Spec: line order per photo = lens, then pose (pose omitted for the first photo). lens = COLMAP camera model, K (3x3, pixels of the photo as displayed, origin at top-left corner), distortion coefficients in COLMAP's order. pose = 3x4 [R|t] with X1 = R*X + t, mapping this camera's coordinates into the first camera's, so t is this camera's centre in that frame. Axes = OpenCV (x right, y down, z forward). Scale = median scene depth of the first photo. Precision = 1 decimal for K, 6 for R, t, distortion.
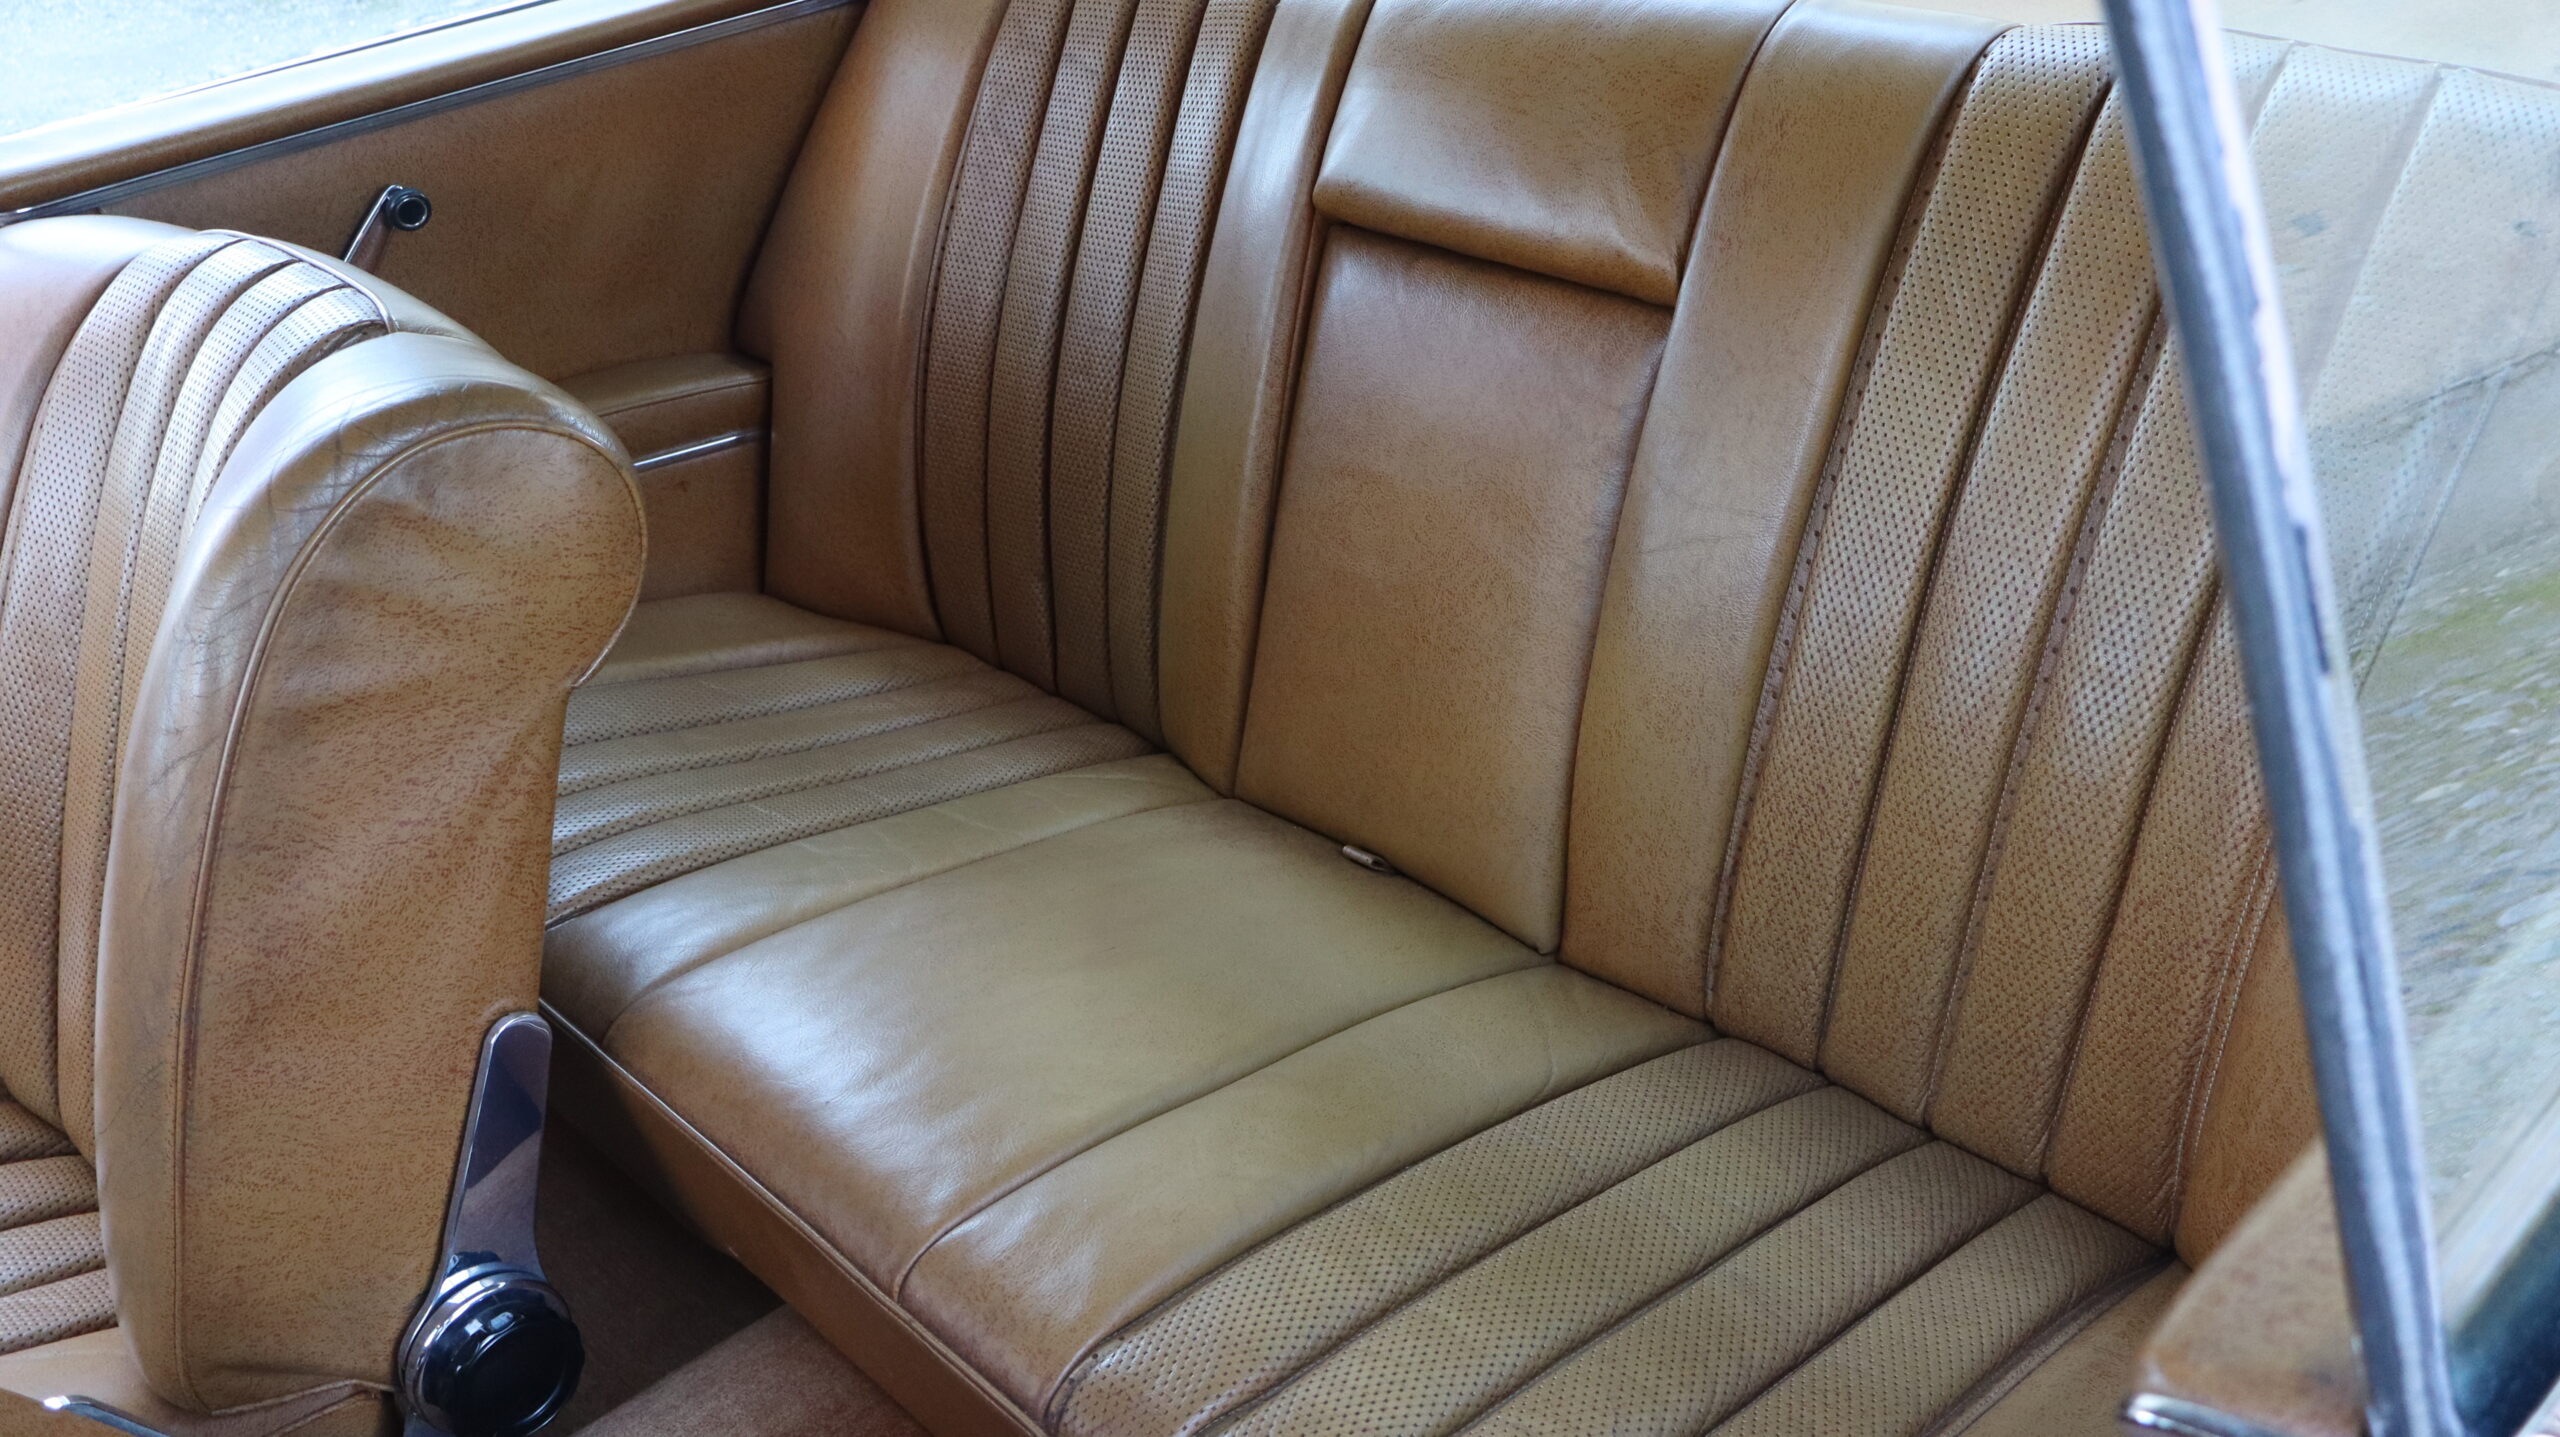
lens RADIAL K [[2306.9, 0, 1280.0], [0, 2306.9, 718.5], [0, 0, 1]] dist [0.010082, -0.008982]
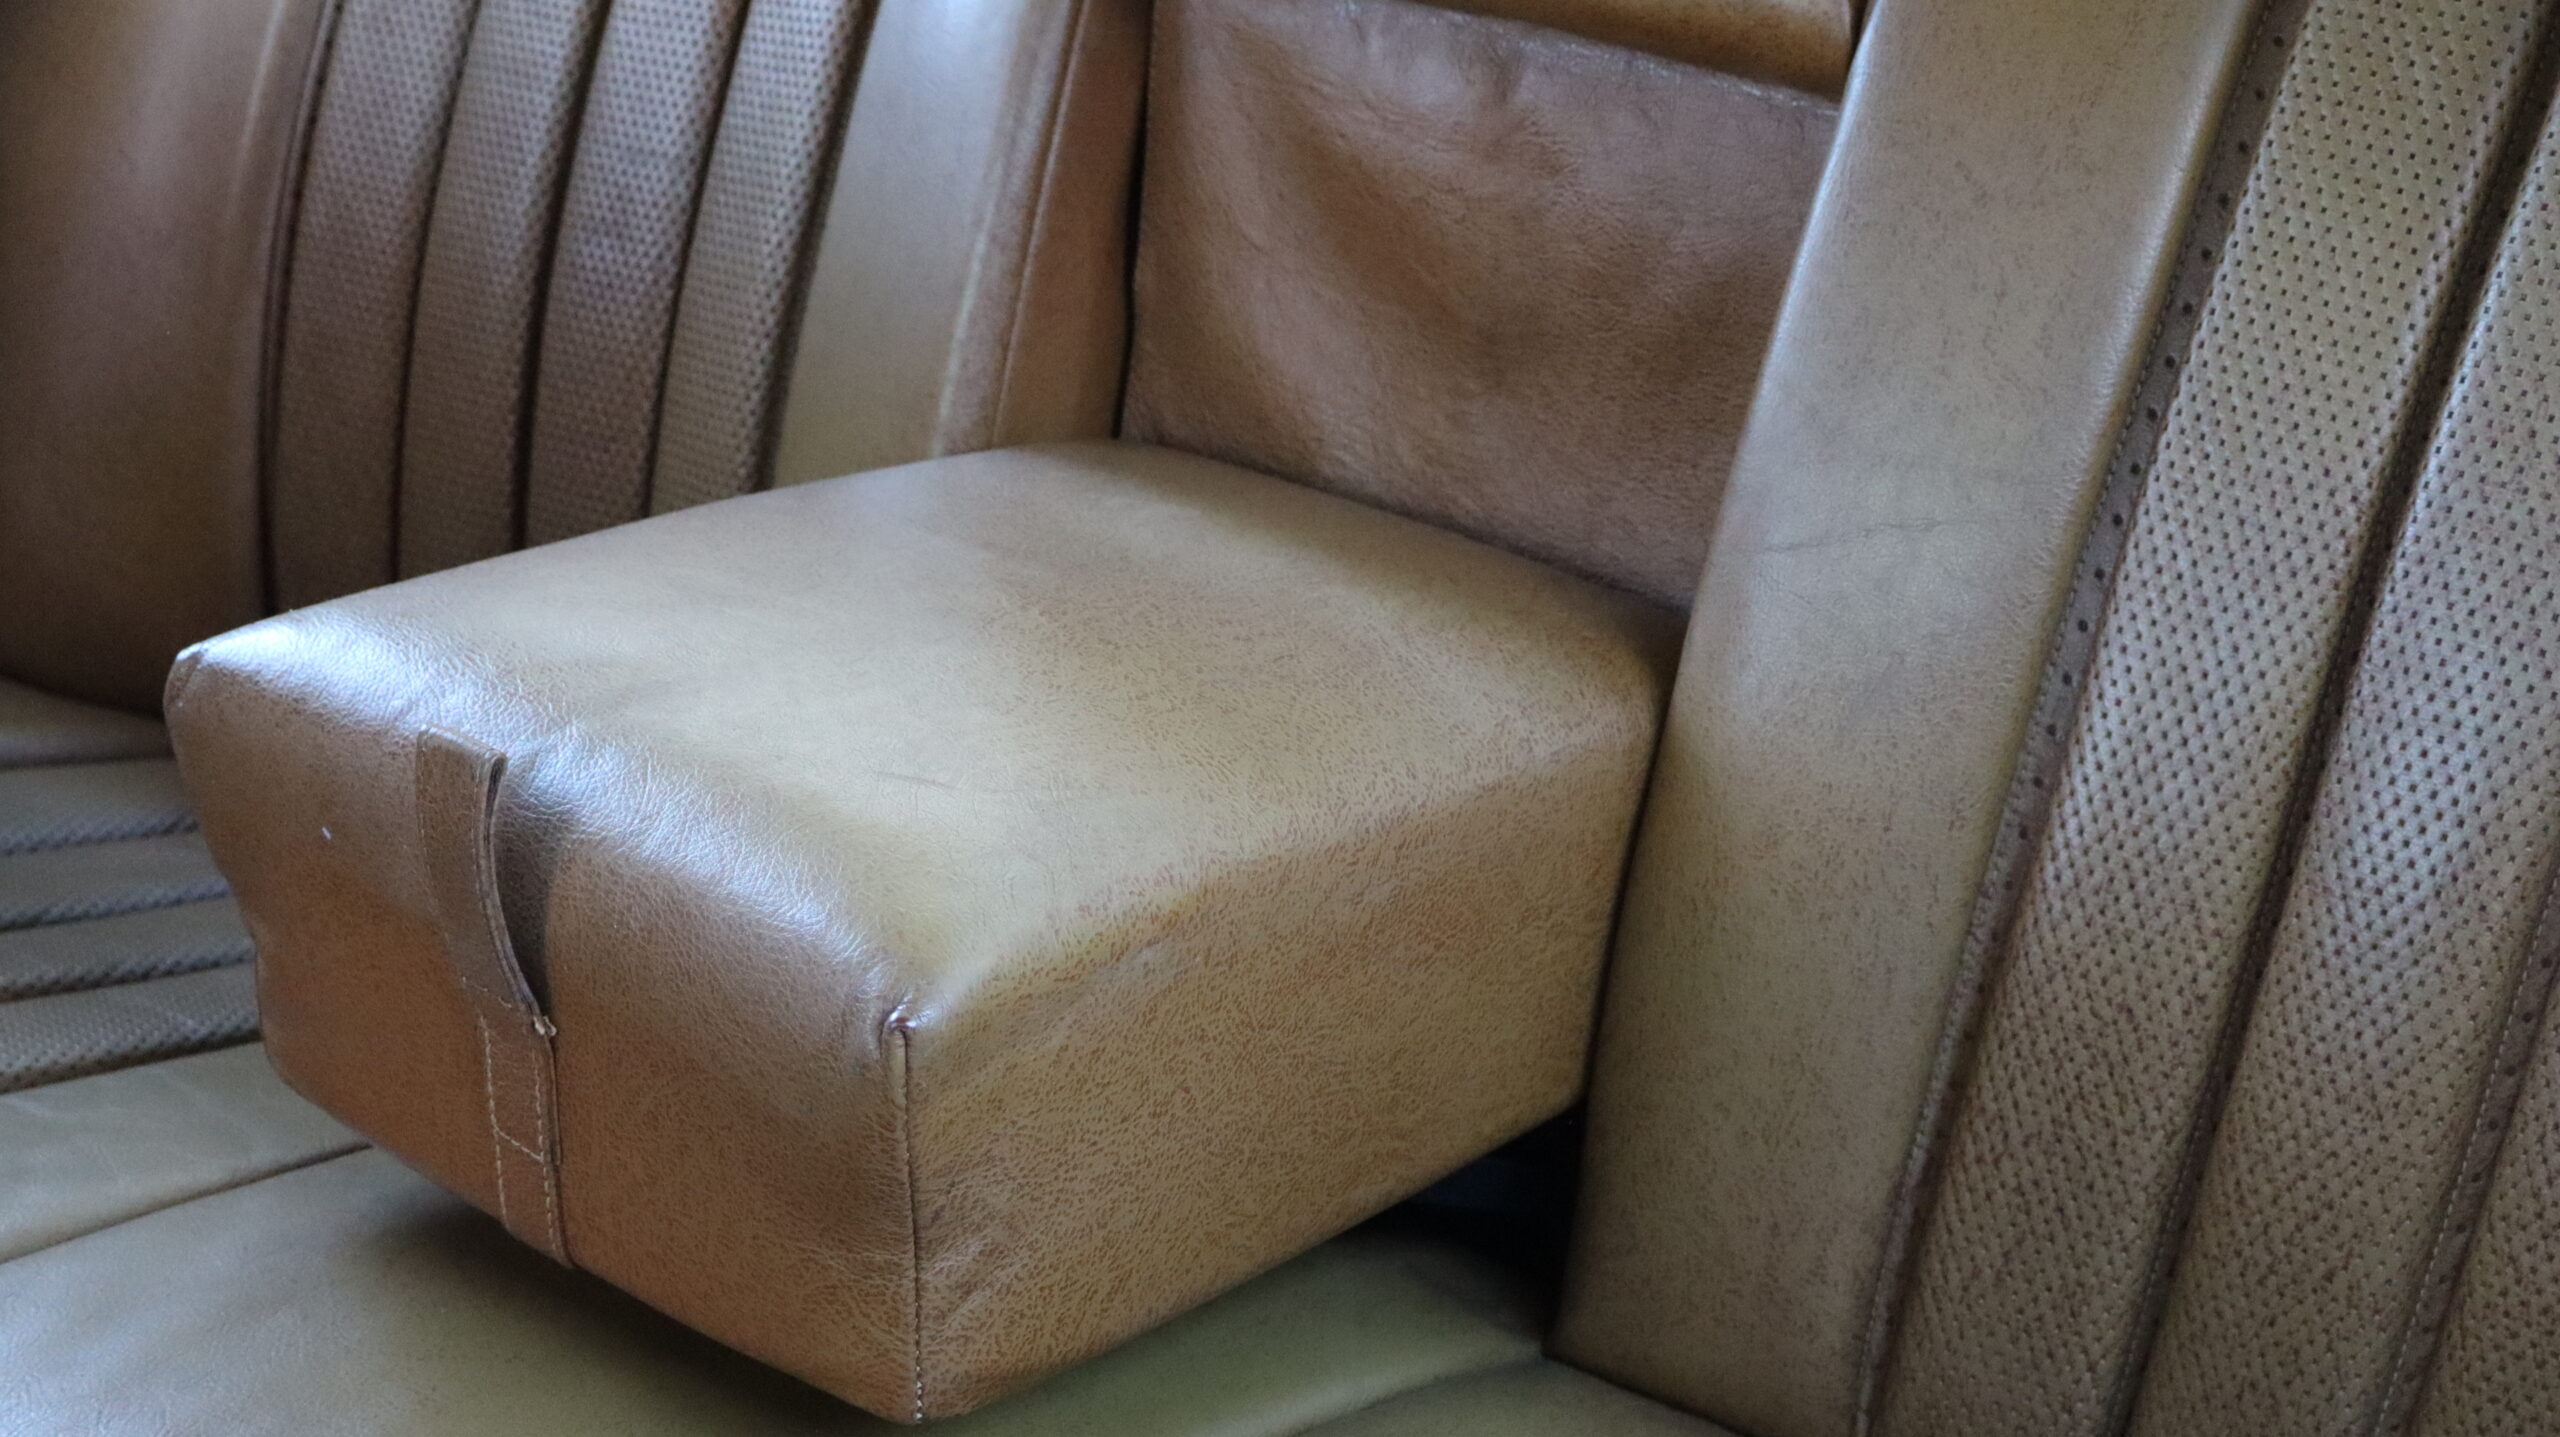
lens RADIAL K [[3341.0, 0, 1280.0], [0, 3341.0, 718.5], [0, 0, 1]] dist [-0.002176, 0.012871]
pose [[0.983521, 0.040528, 0.176195, -0.085866], [-0.023171, 0.994771, -0.099470, 0.044625], [-0.179305, 0.093749, 0.979317, 0.305976]]
